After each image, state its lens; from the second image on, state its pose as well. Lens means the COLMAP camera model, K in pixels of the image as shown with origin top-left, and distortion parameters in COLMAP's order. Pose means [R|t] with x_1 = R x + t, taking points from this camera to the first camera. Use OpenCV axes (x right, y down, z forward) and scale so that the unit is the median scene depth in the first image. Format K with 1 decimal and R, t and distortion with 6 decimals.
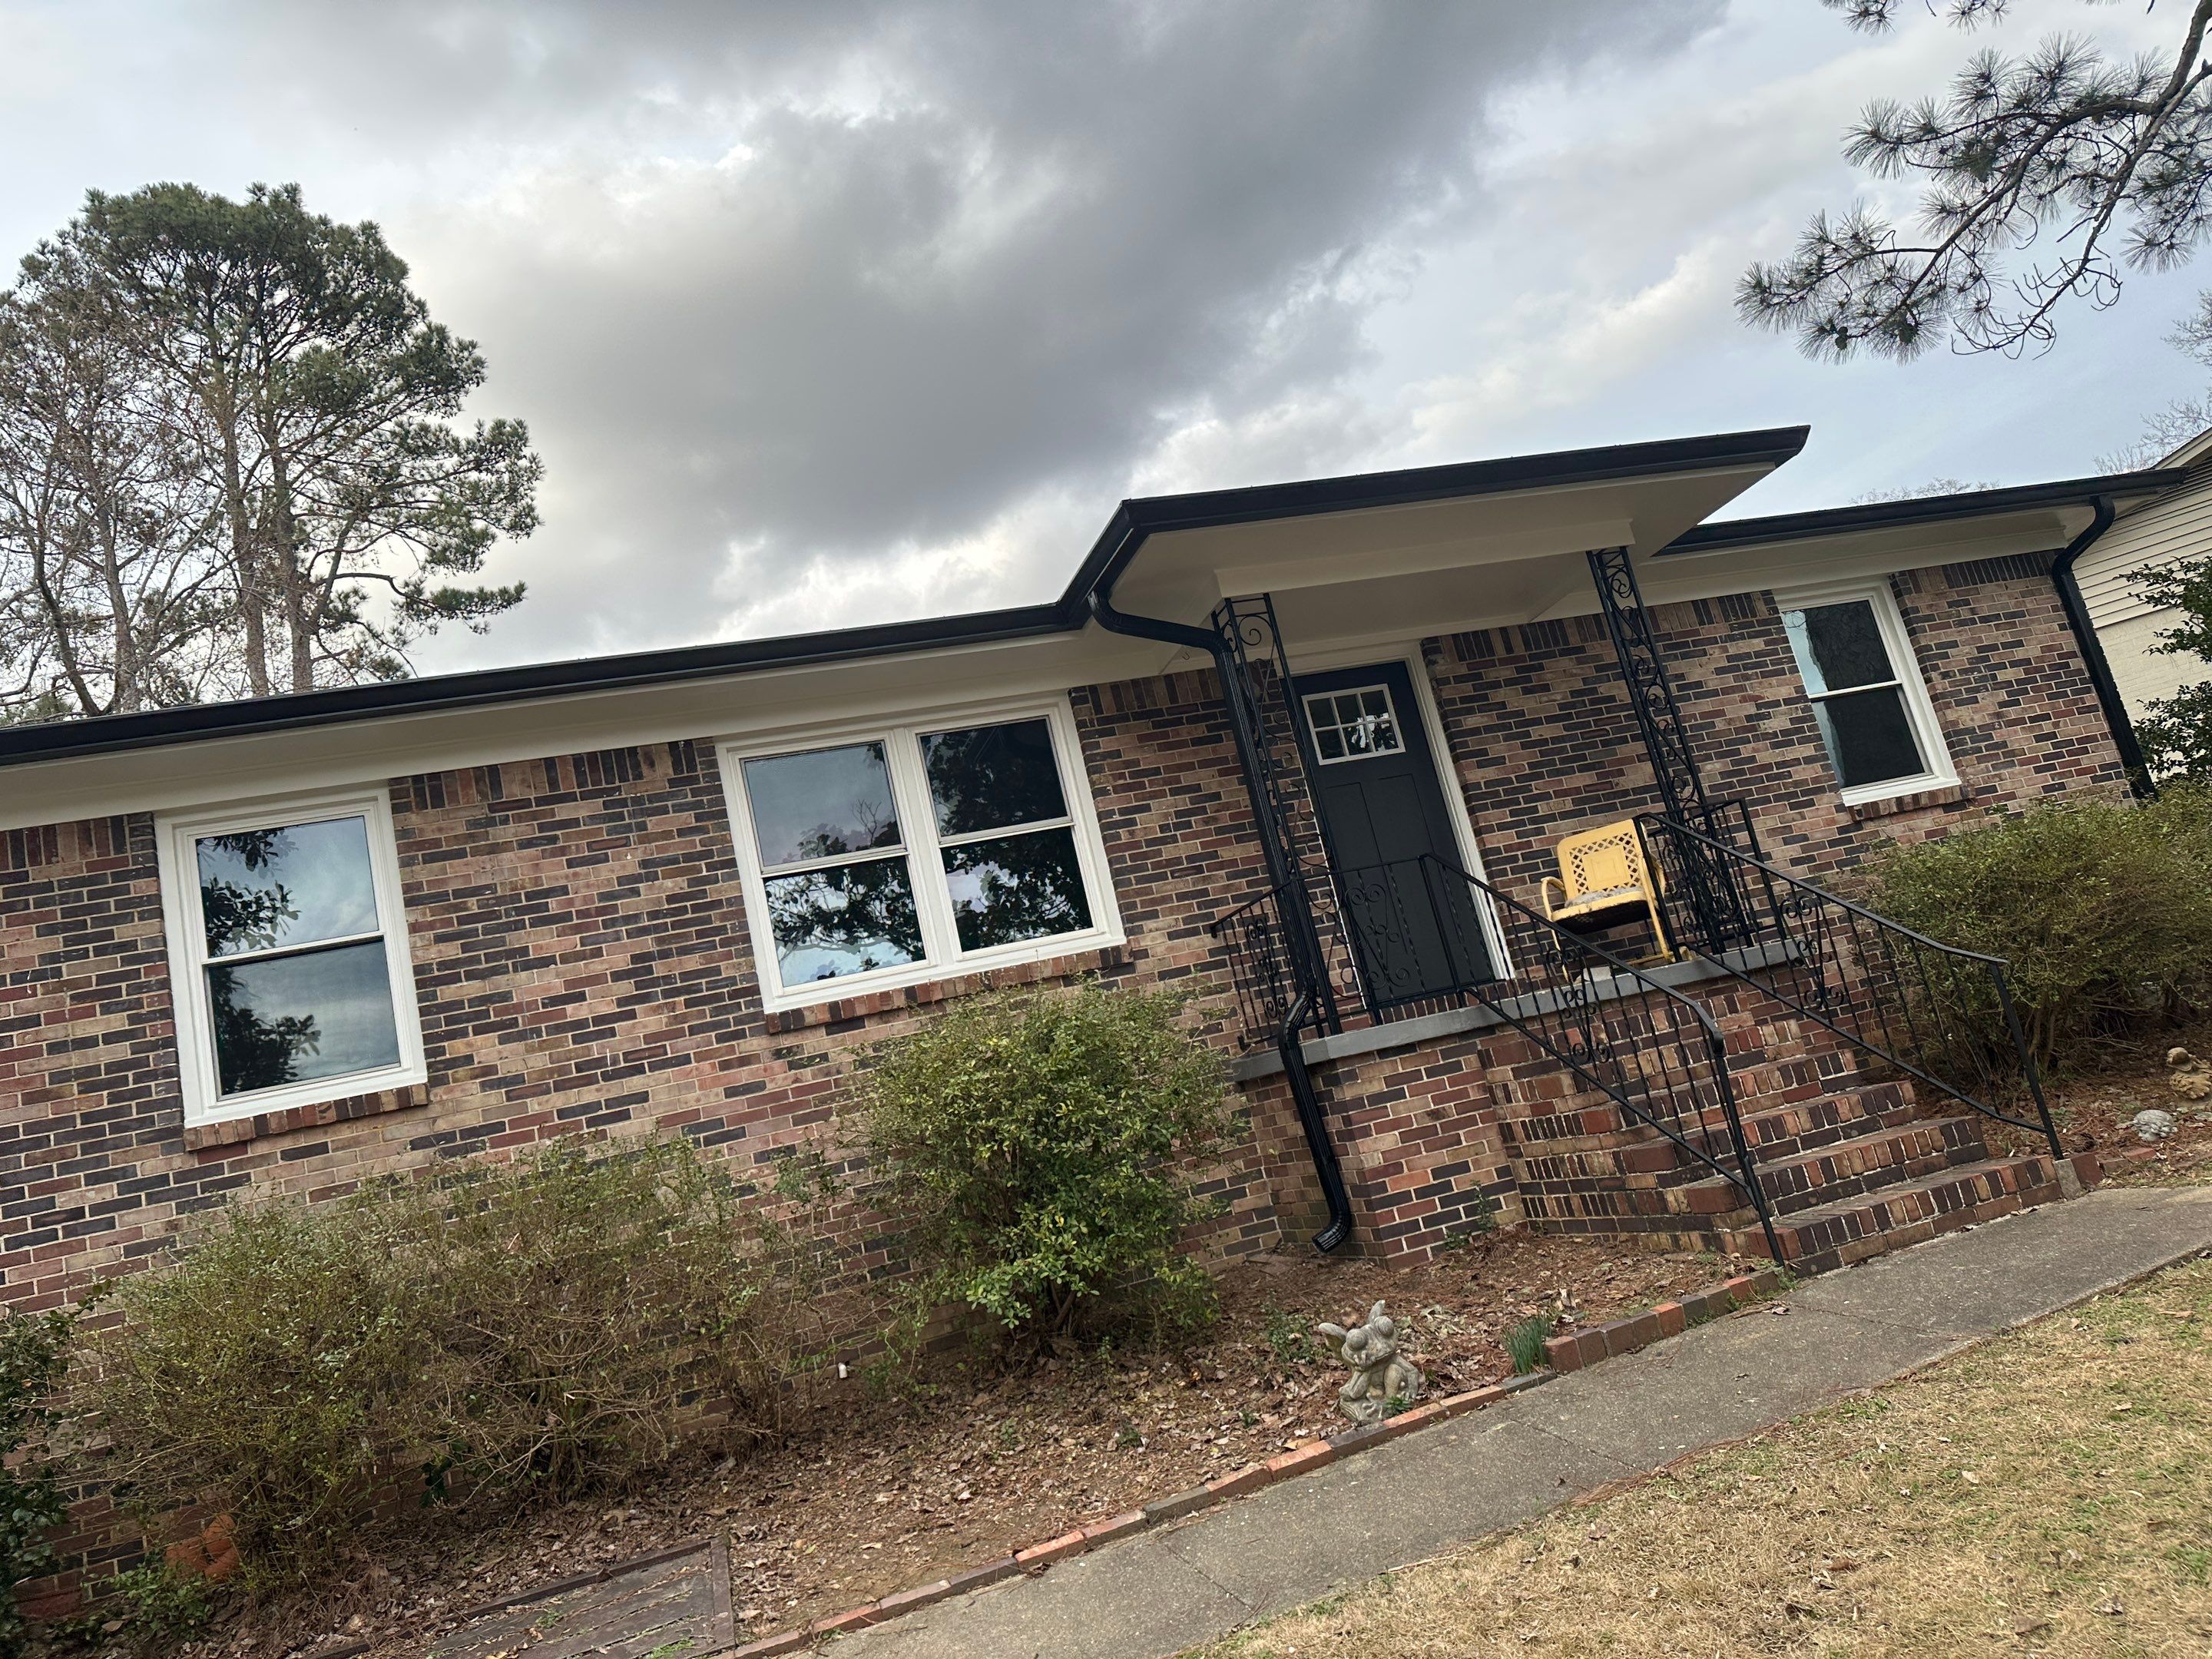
lens RADIAL K [[1526.5, 0, 1095.4], [0, 1526.5, 808.4], [0, 0, 1]] dist [0.069666, -0.080952]
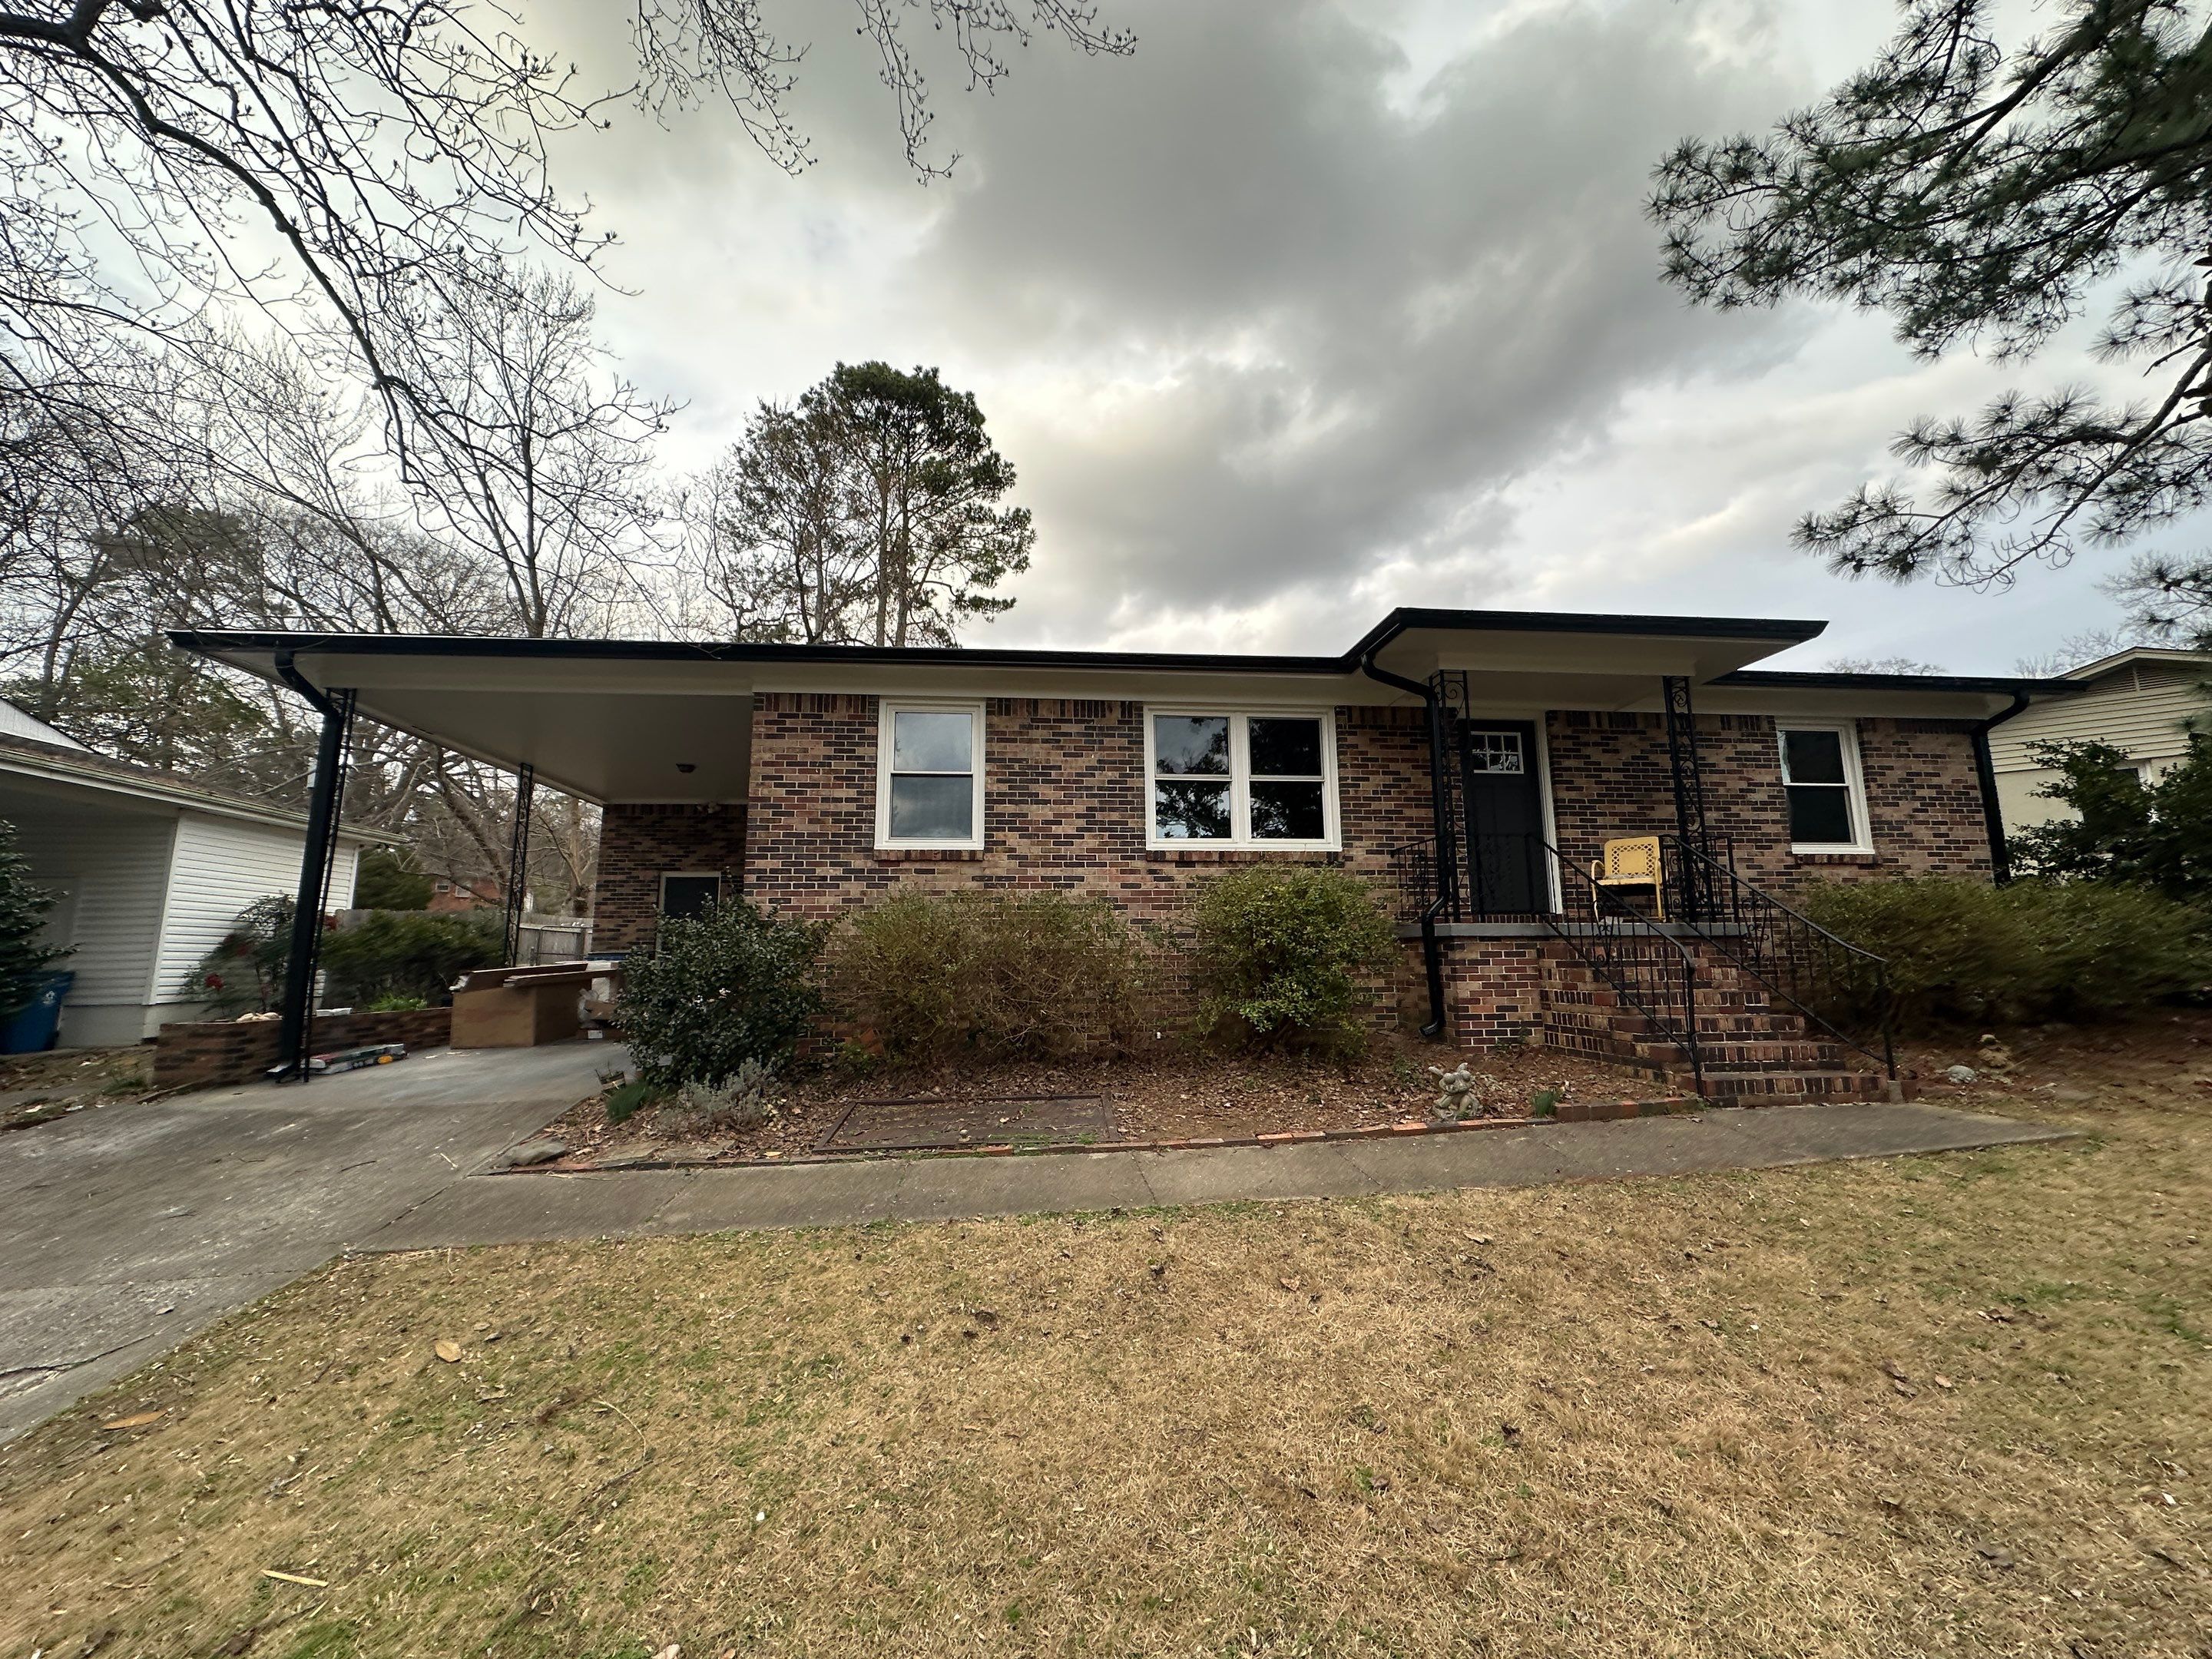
lens RADIAL K [[869.4, 0, 1113.4], [0, 869.4, 821.9], [0, 0, 1]] dist [0.001047, -0.000821]
pose [[0.963519, 0.187212, -0.191265, -0.045707], [-0.172340, 0.980752, 0.091787, 0.005947], [0.204767, -0.055476, 0.977237, -0.058252]]
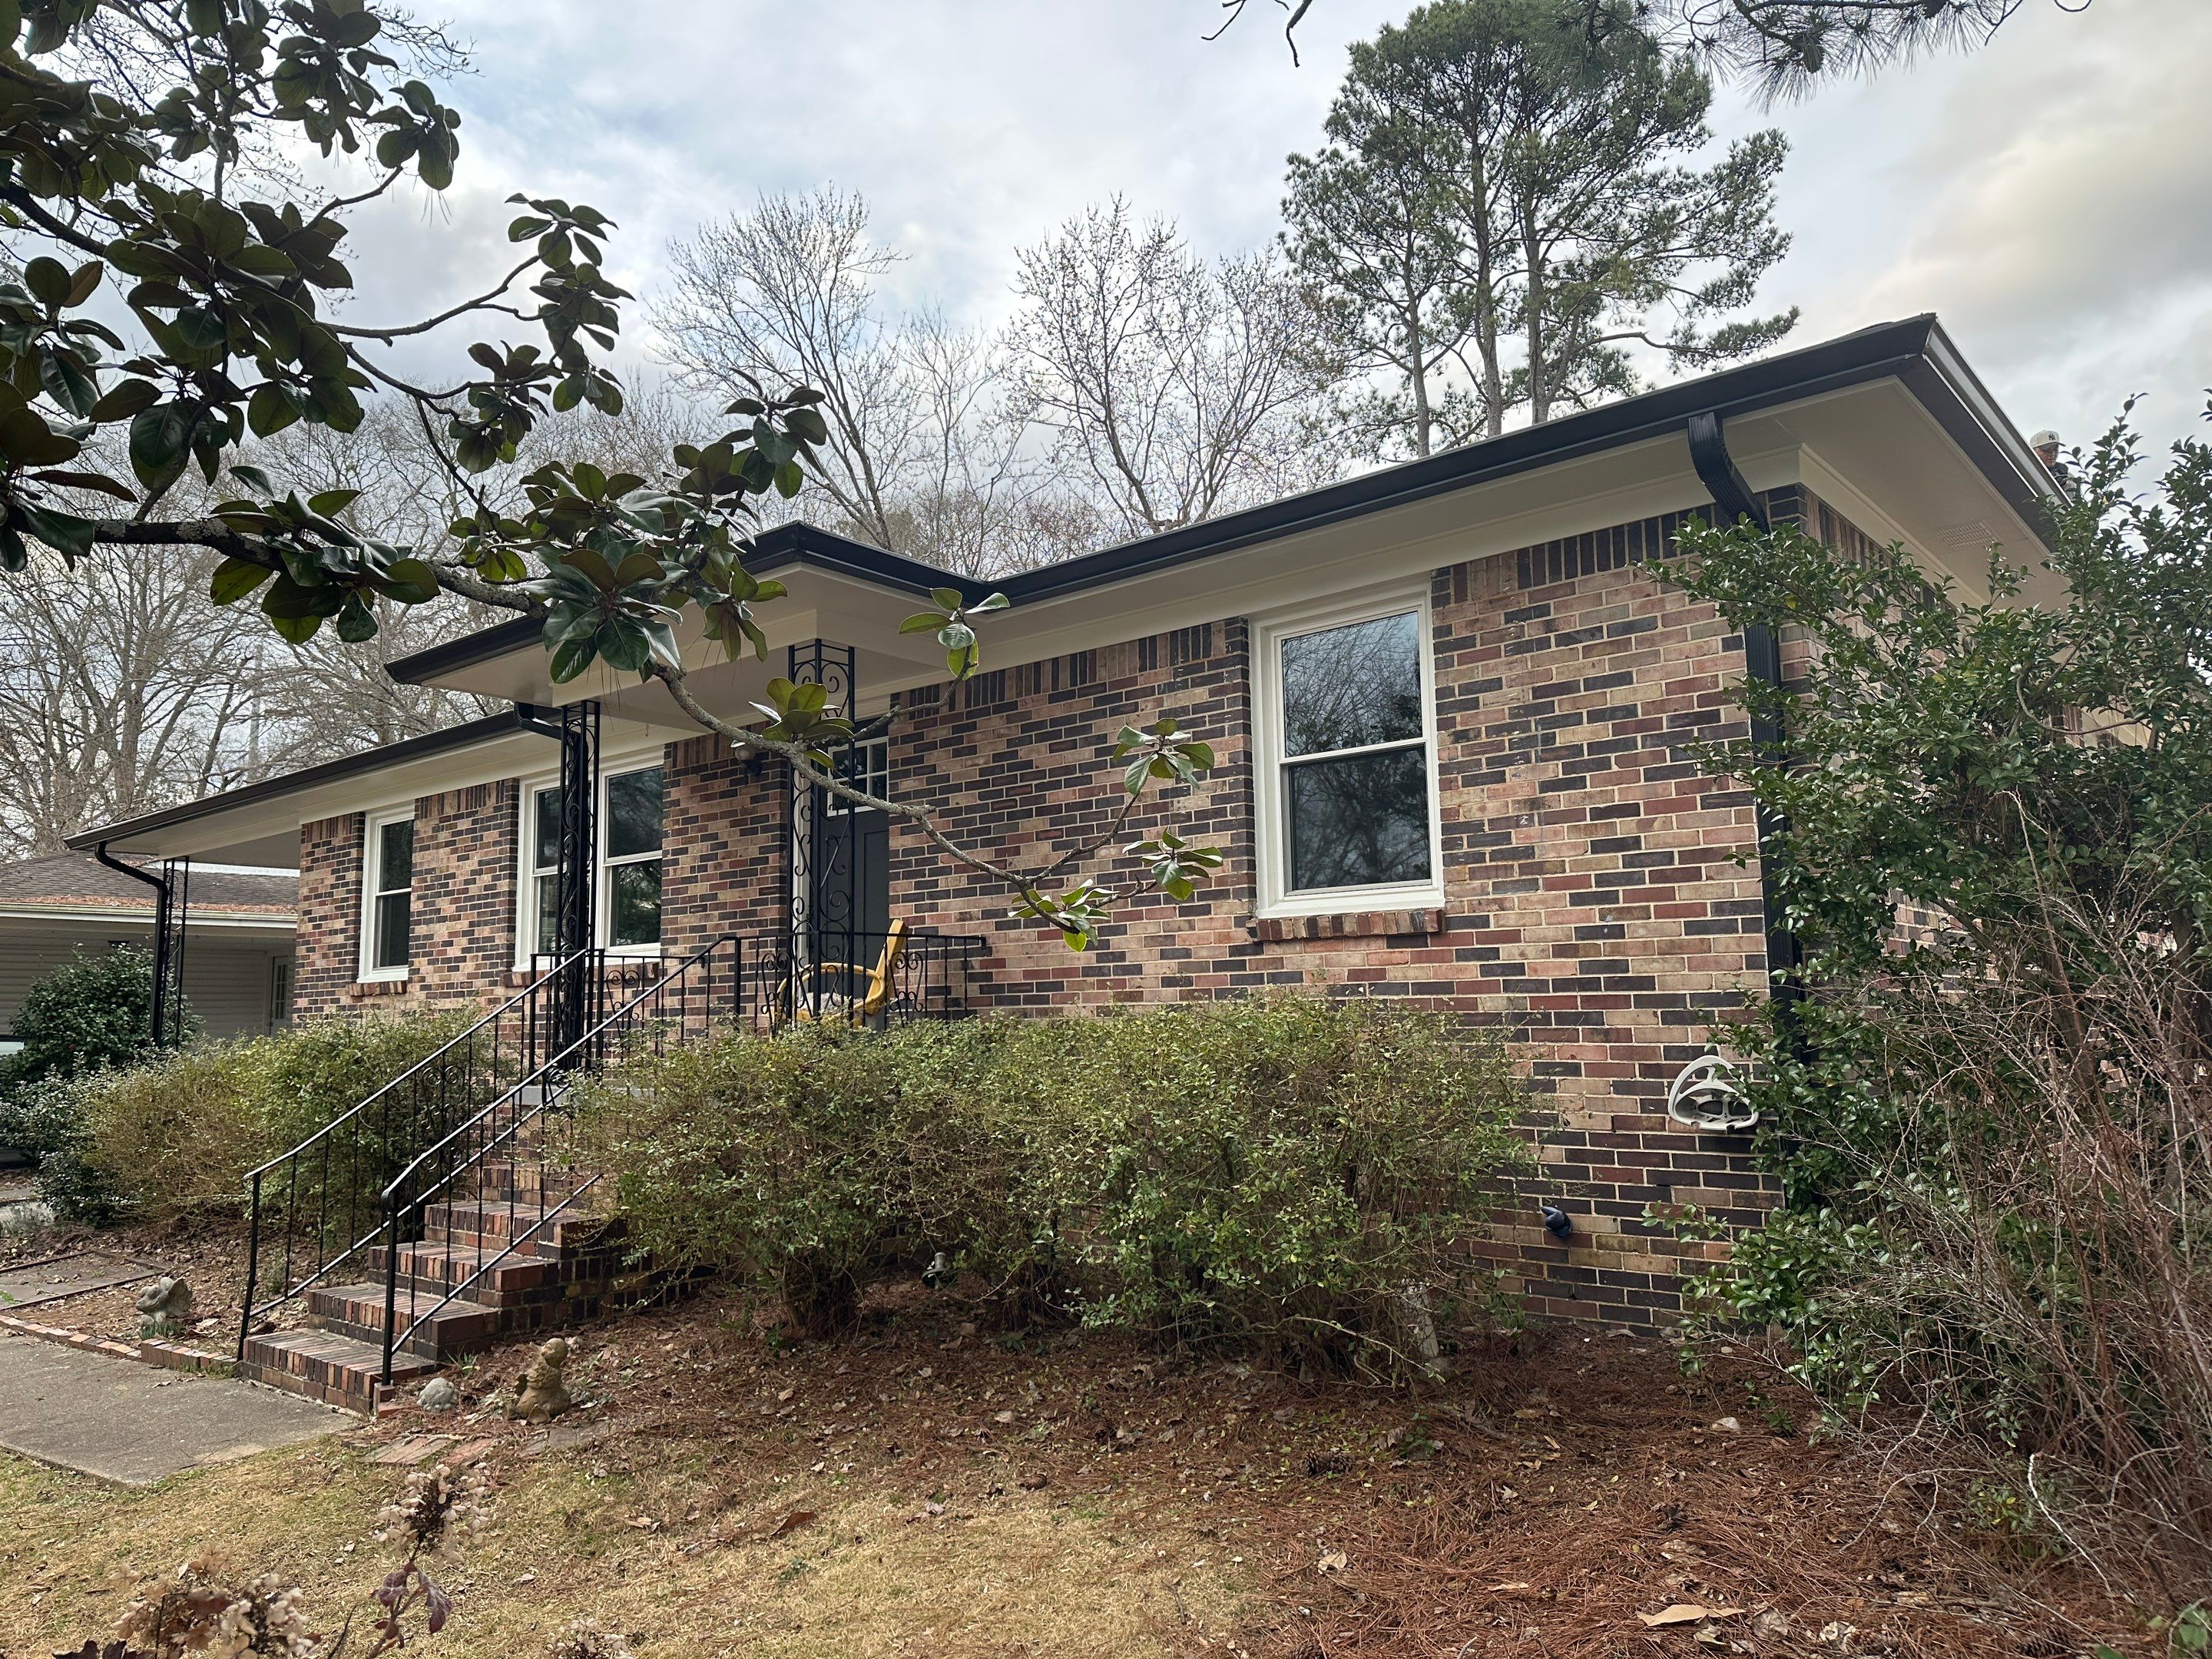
lens RADIAL K [[1526.5, 0, 1092.5], [0, 1526.5, 819.5], [0, 0, 1]] dist [0.069666, -0.080952]
pose [[0.551087, 0.104979, -0.827818, 1.124289], [0.072217, 0.982332, 0.172649, -0.195591], [0.831317, -0.154927, 0.533769, 0.583910]]
